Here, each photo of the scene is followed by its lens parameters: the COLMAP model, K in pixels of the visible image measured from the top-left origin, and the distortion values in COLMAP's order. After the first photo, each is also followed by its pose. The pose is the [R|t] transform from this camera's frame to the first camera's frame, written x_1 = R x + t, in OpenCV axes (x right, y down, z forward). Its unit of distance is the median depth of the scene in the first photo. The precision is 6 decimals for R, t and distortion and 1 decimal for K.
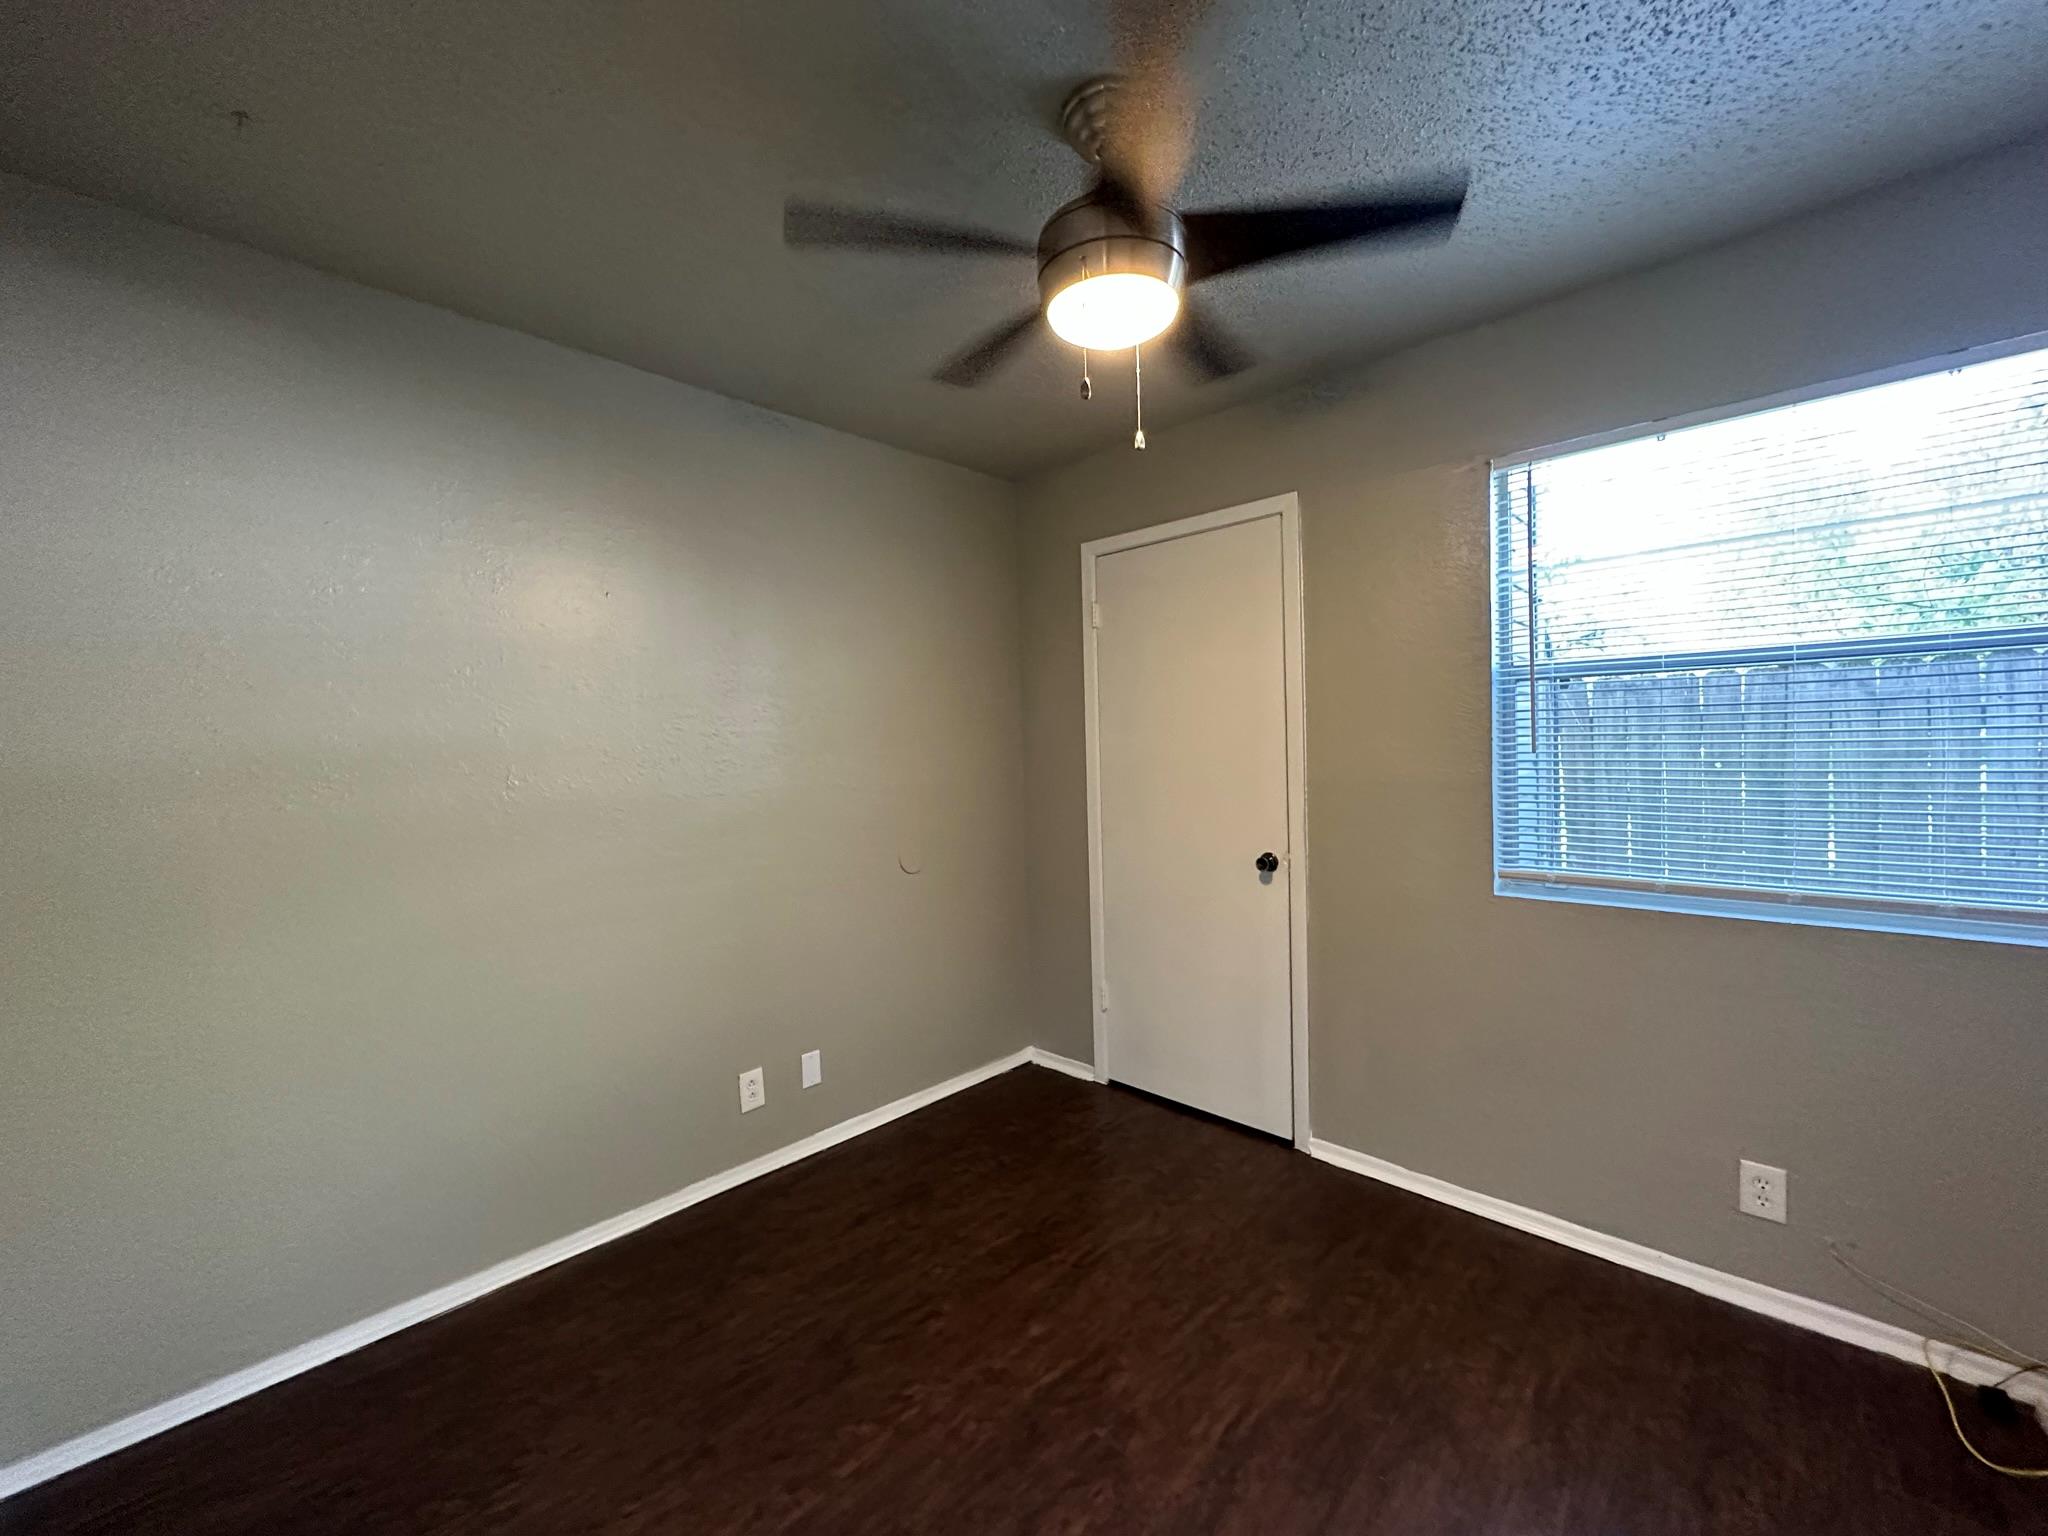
lens RADIAL K [[818.2, 0, 1024.4], [0, 818.2, 755.3], [0, 0, 1]] dist [-0.001001, -0.000493]
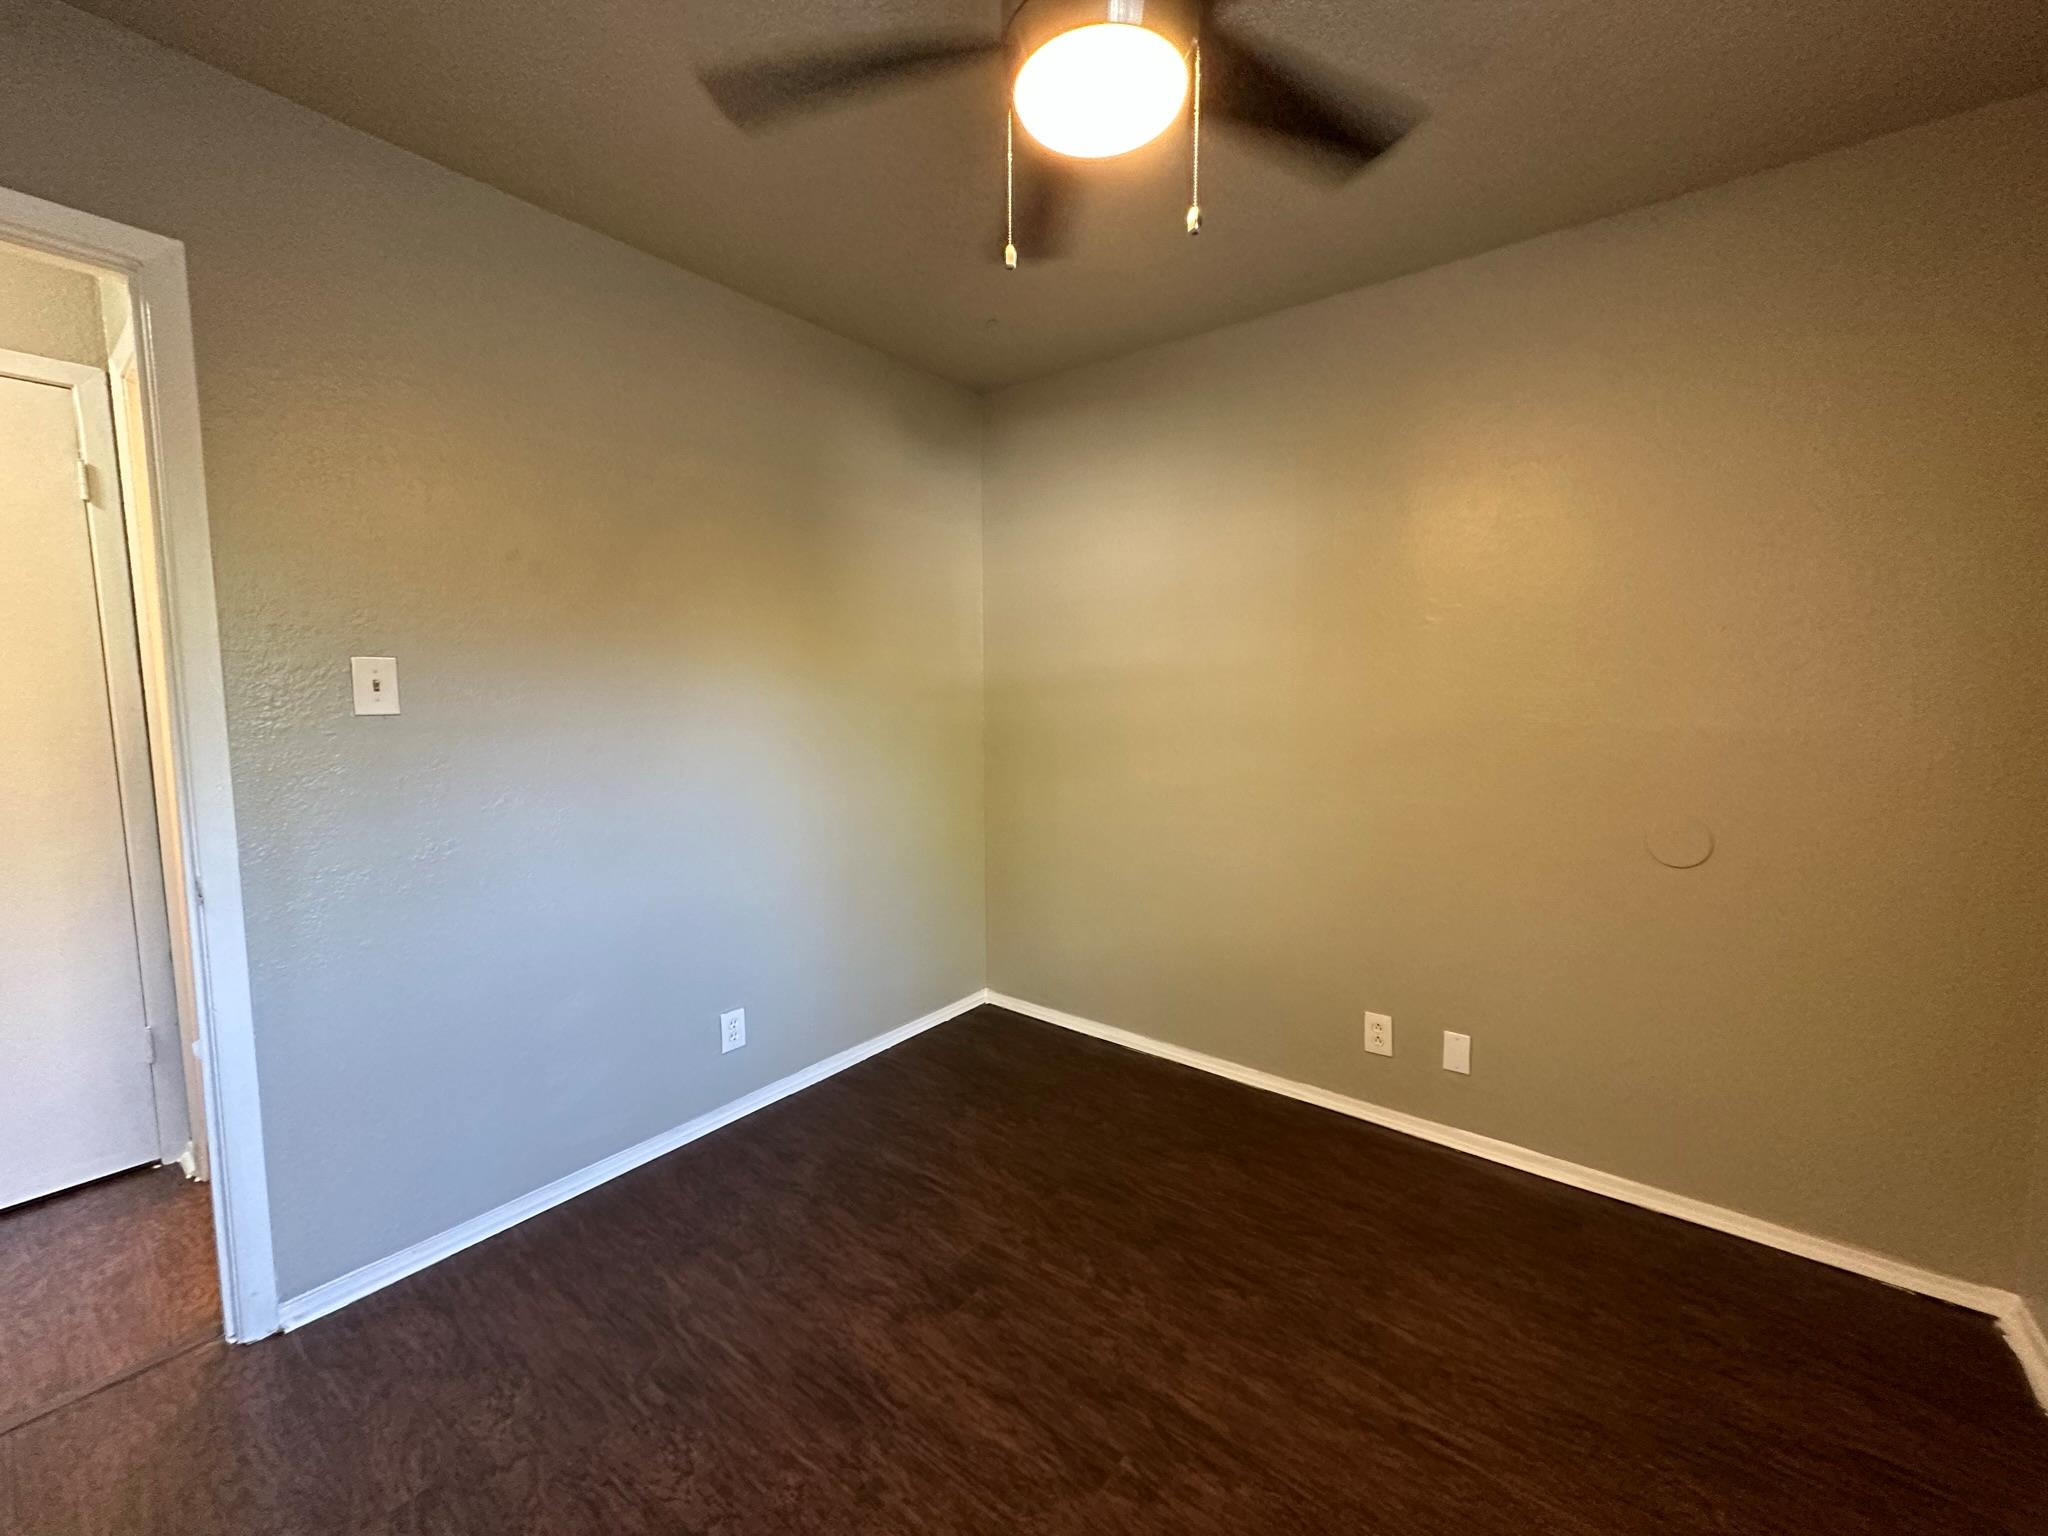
lens RADIAL K [[818.2, 0, 1024.9], [0, 818.2, 769.7], [0, 0, 1]] dist [-0.001001, -0.000493]
pose [[0.101603, 0.128596, -0.986479, 0.786482], [-0.010156, 0.991693, 0.128230, -0.020715], [0.994773, -0.003010, 0.102065, 0.742305]]
